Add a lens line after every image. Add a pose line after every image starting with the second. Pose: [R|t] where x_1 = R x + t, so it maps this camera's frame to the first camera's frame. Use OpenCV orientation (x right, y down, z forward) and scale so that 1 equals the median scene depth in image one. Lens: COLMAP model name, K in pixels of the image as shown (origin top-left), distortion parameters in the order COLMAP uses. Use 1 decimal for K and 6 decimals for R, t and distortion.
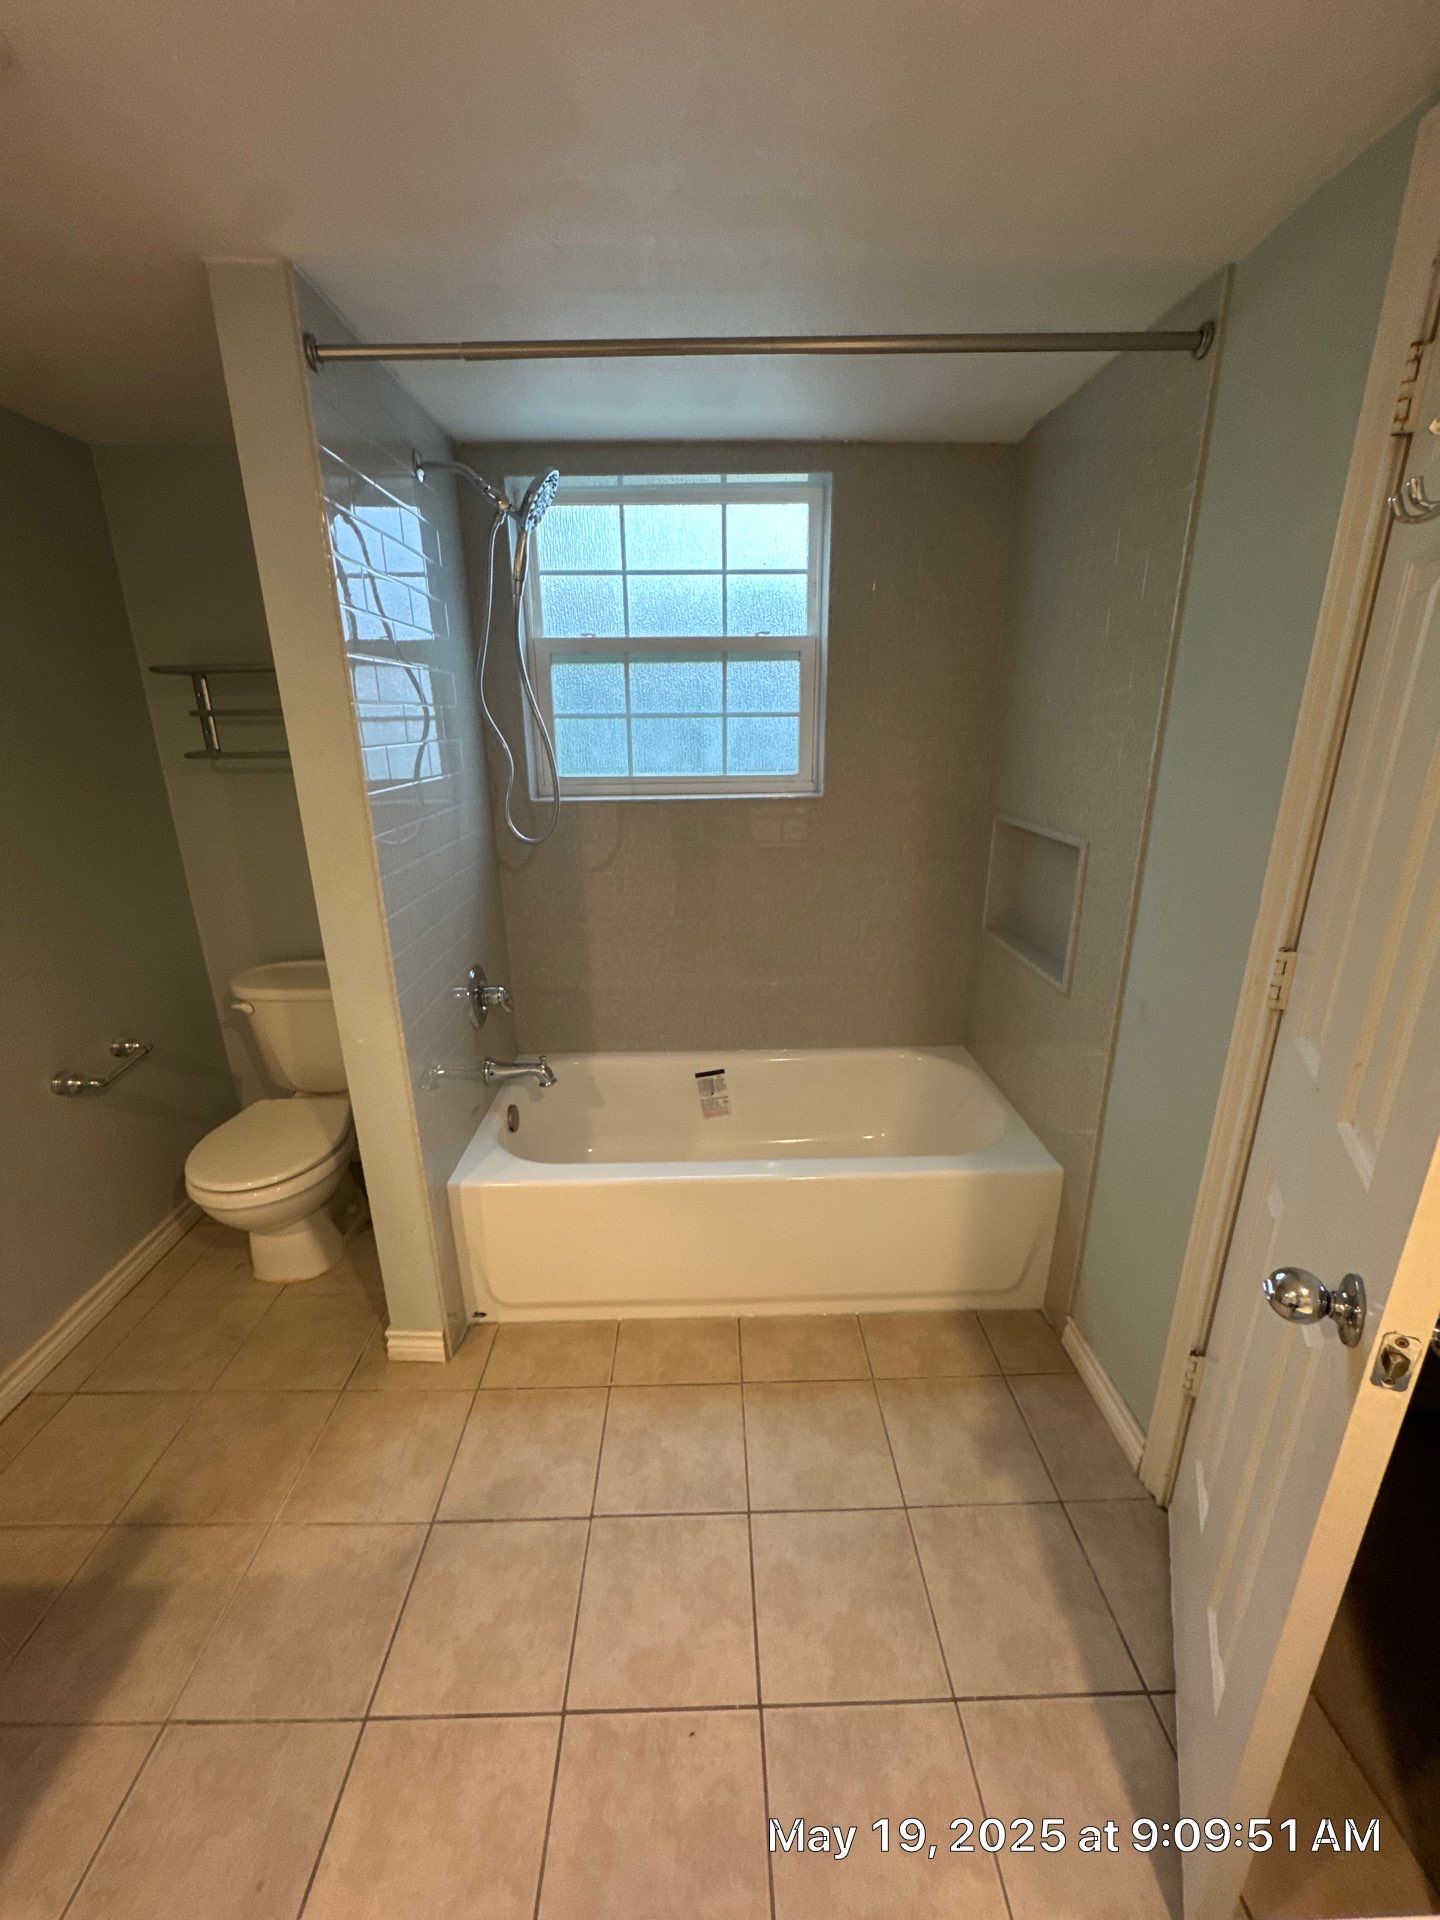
lens RADIAL K [[771.6, 0, 725.7], [0, 771.6, 968.7], [0, 0, 1]] dist [-0.001714, -0.000270]
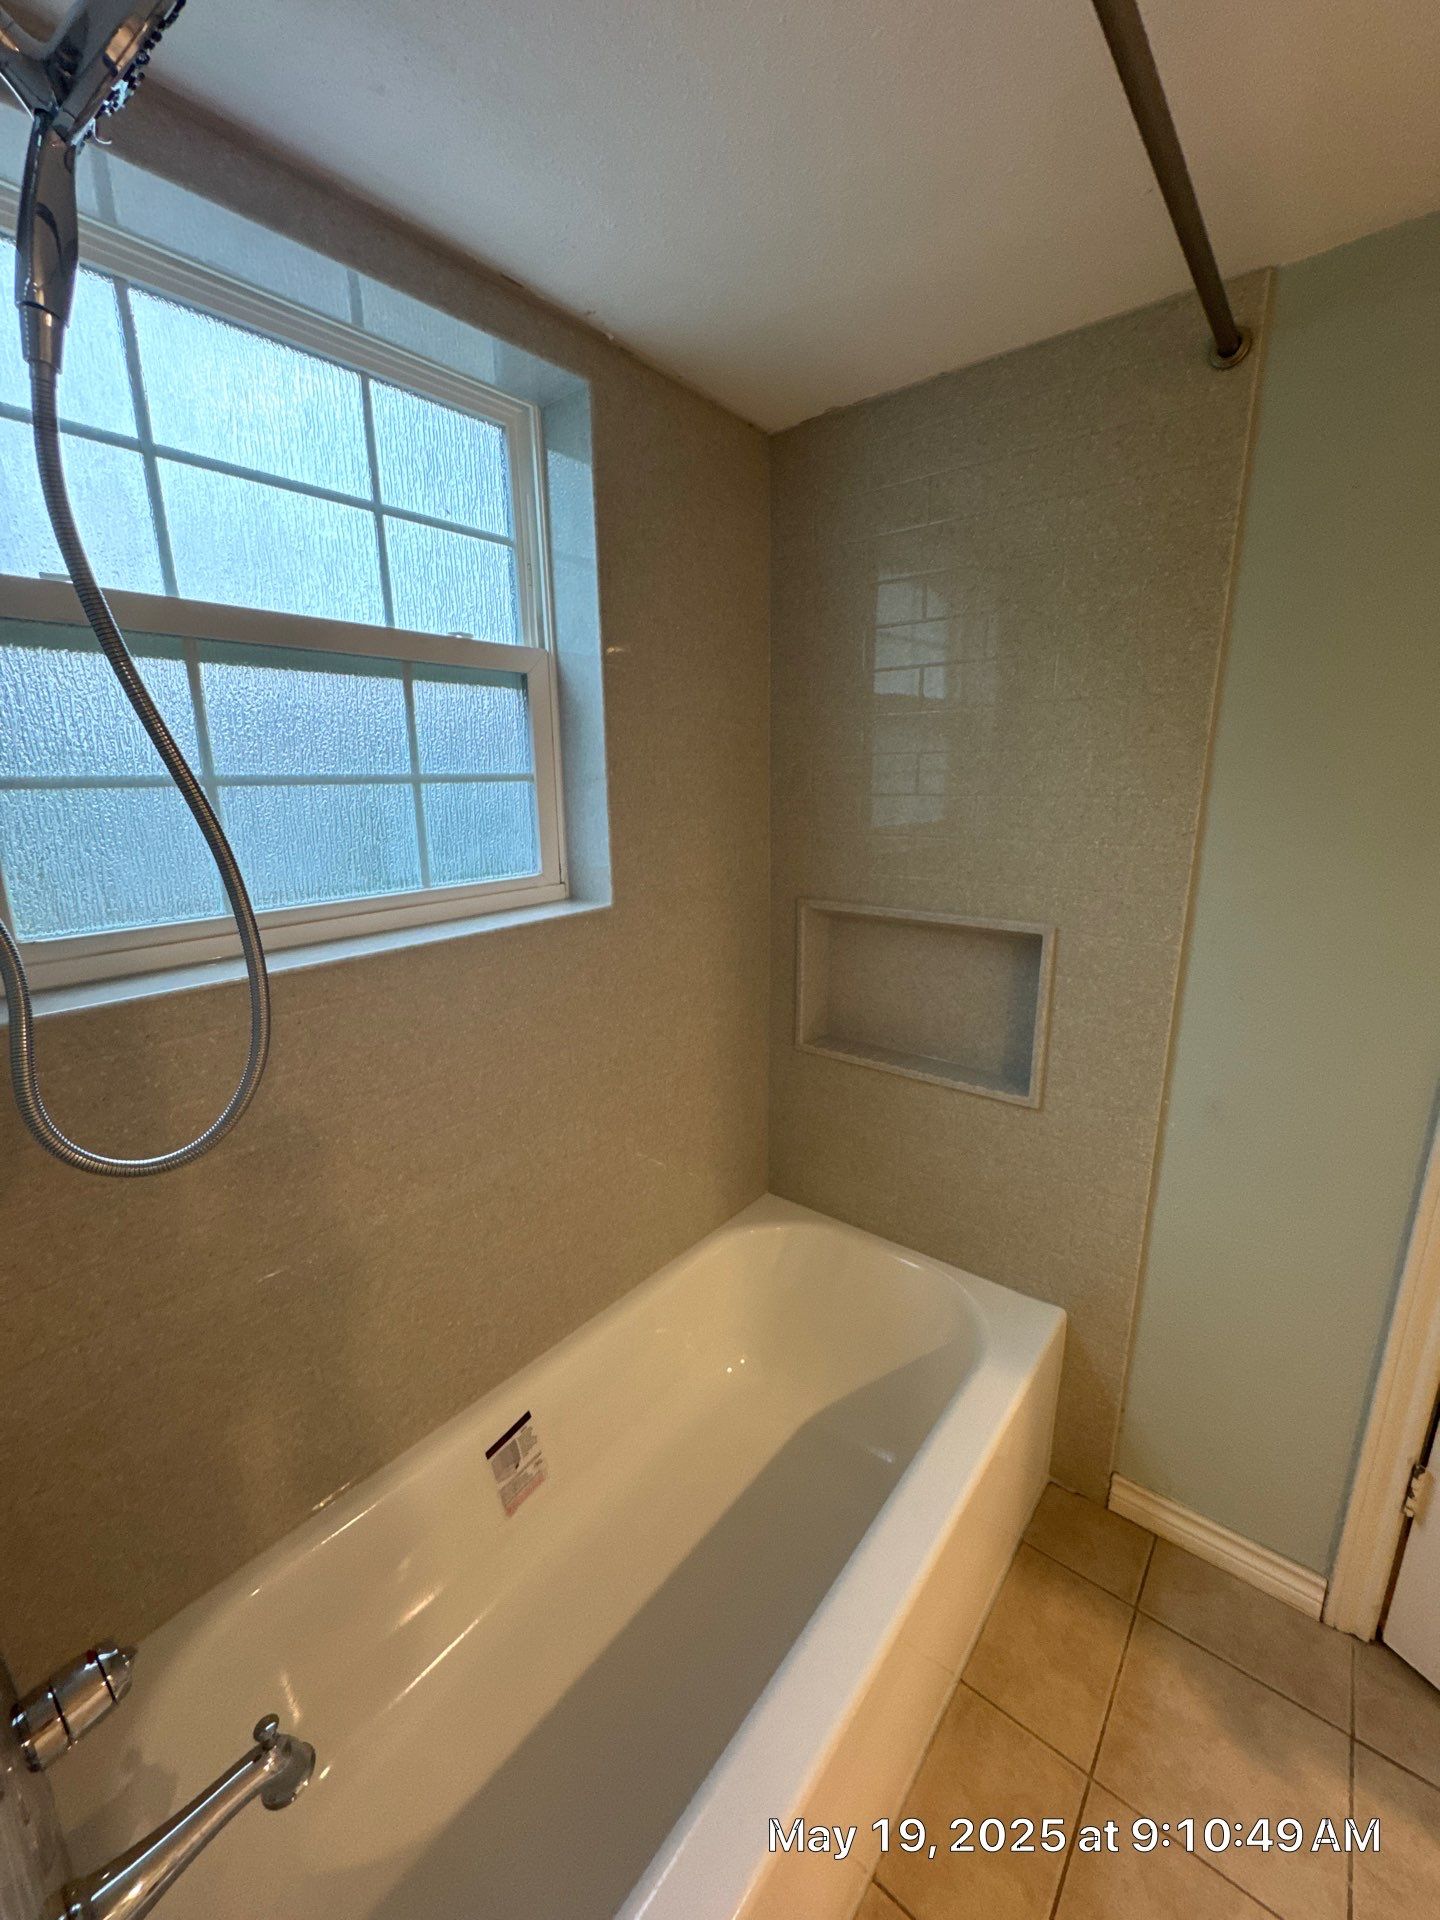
lens RADIAL K [[771.6, 0, 722.3], [0, 771.6, 969.4], [0, 0, 1]] dist [-0.001714, -0.000270]
pose [[0.650197, -0.182961, 0.737407, -0.285327], [0.241801, 0.969937, 0.027450, -0.171294], [-0.720261, 0.160458, 0.674891, 0.530030]]
